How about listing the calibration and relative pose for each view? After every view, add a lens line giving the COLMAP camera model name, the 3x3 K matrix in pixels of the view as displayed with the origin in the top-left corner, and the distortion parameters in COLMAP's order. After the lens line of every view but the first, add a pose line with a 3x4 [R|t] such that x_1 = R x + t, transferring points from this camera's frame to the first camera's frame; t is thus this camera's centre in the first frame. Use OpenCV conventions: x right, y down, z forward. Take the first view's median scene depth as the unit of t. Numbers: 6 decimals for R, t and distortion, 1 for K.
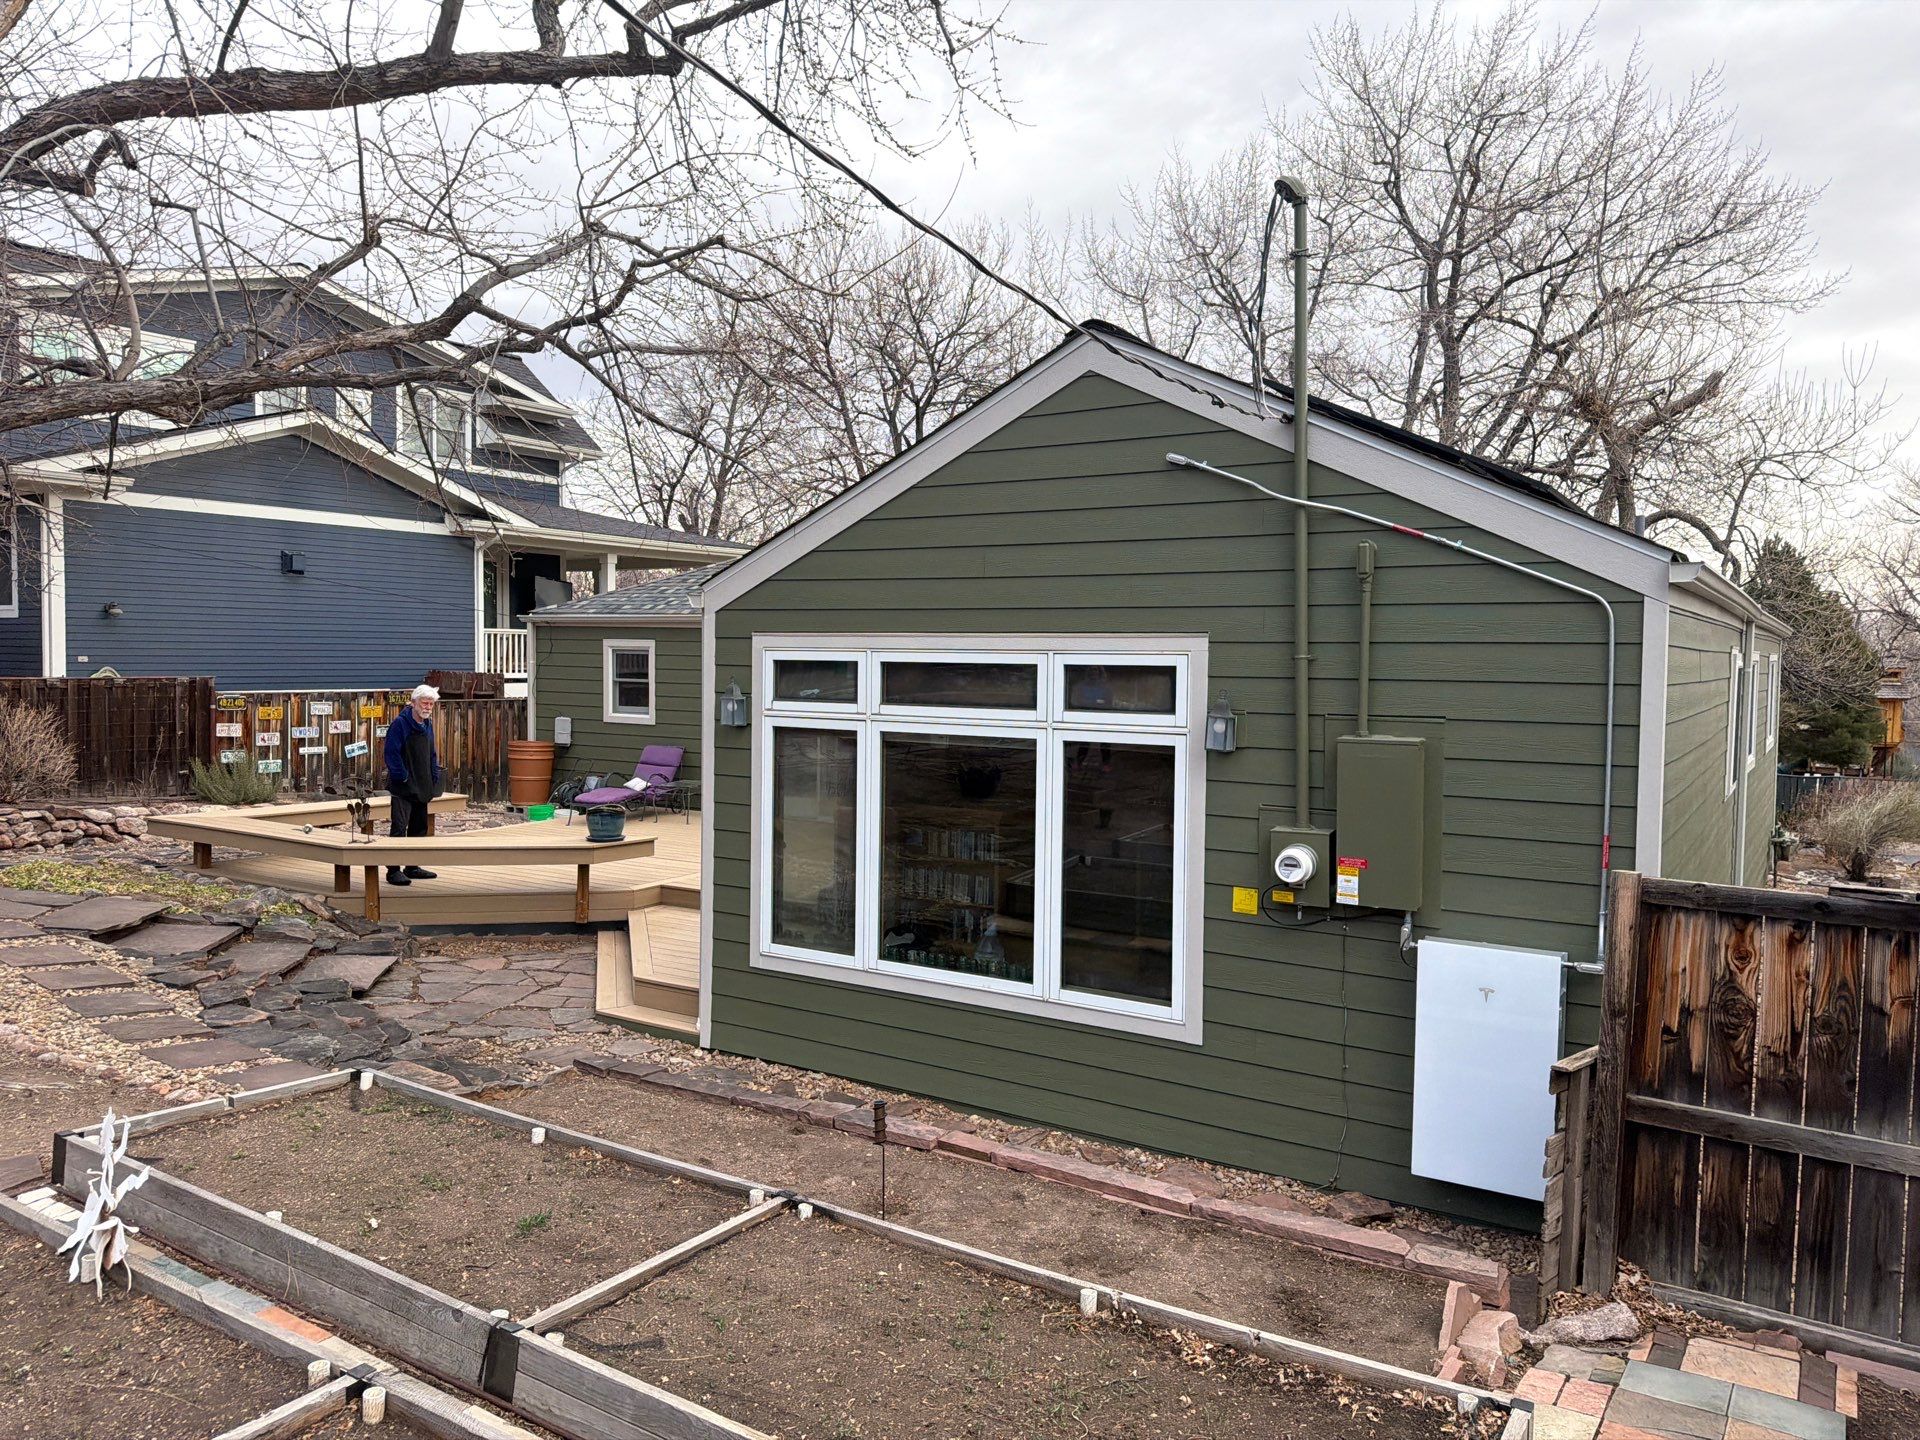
lens RADIAL K [[1342.2, 0, 948.1], [0, 1342.2, 717.6], [0, 0, 1]] dist [0.128671, -0.196057]
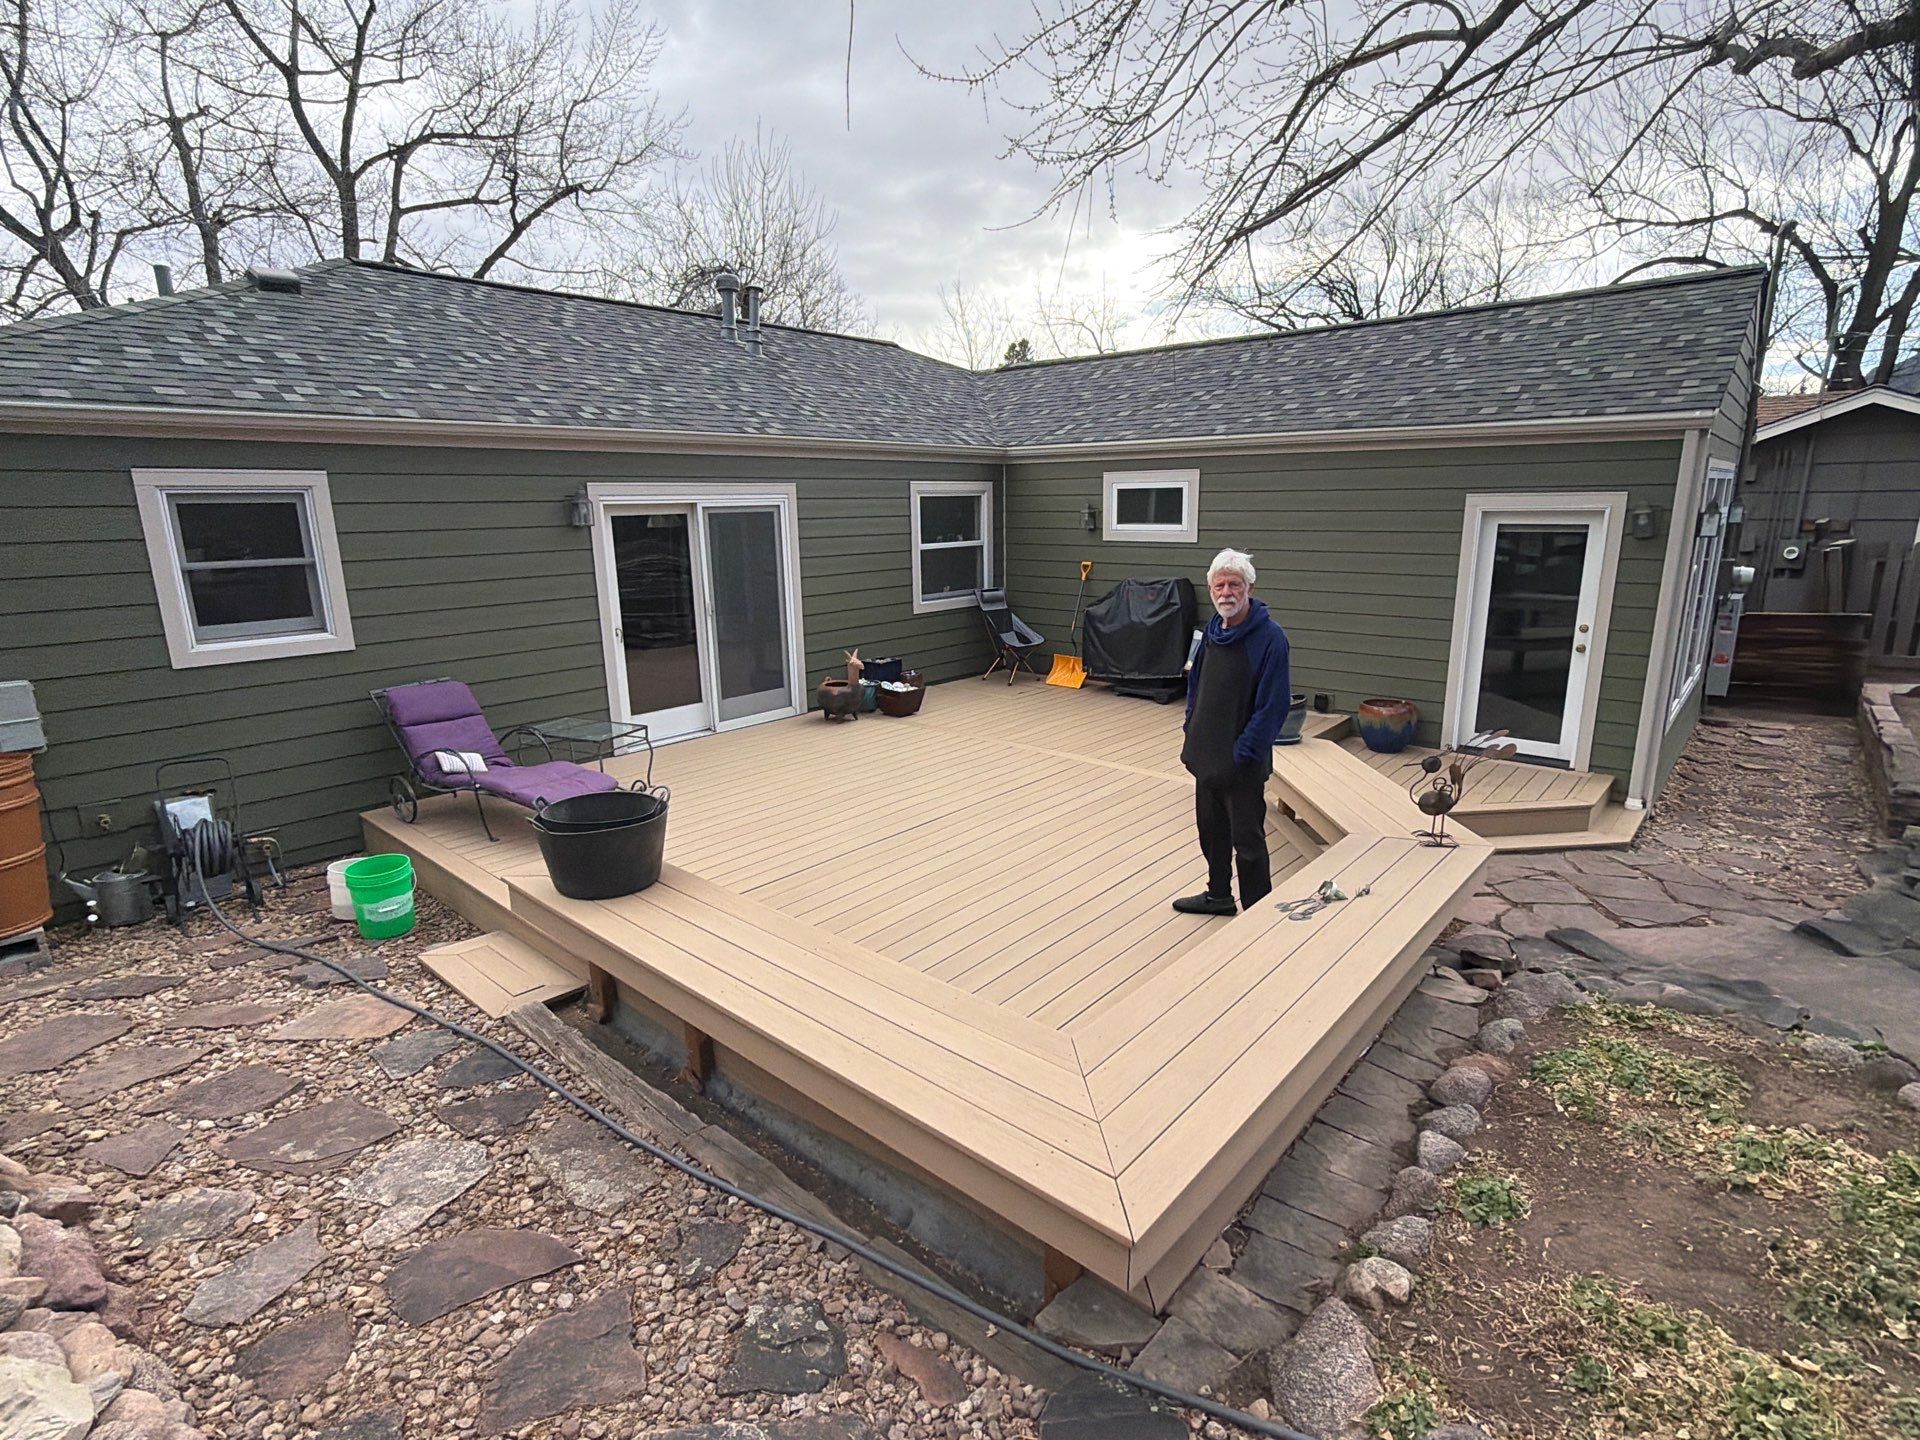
lens RADIAL K [[953.5, 0, 962.2], [0, 953.5, 726.1], [0, 0, 1]] dist [-0.000037, -0.000101]
pose [[0.154443, -0.244355, 0.957308, -1.091767], [0.065912, 0.969323, 0.236788, -0.073129], [-0.985801, 0.026527, 0.165811, 1.513477]]
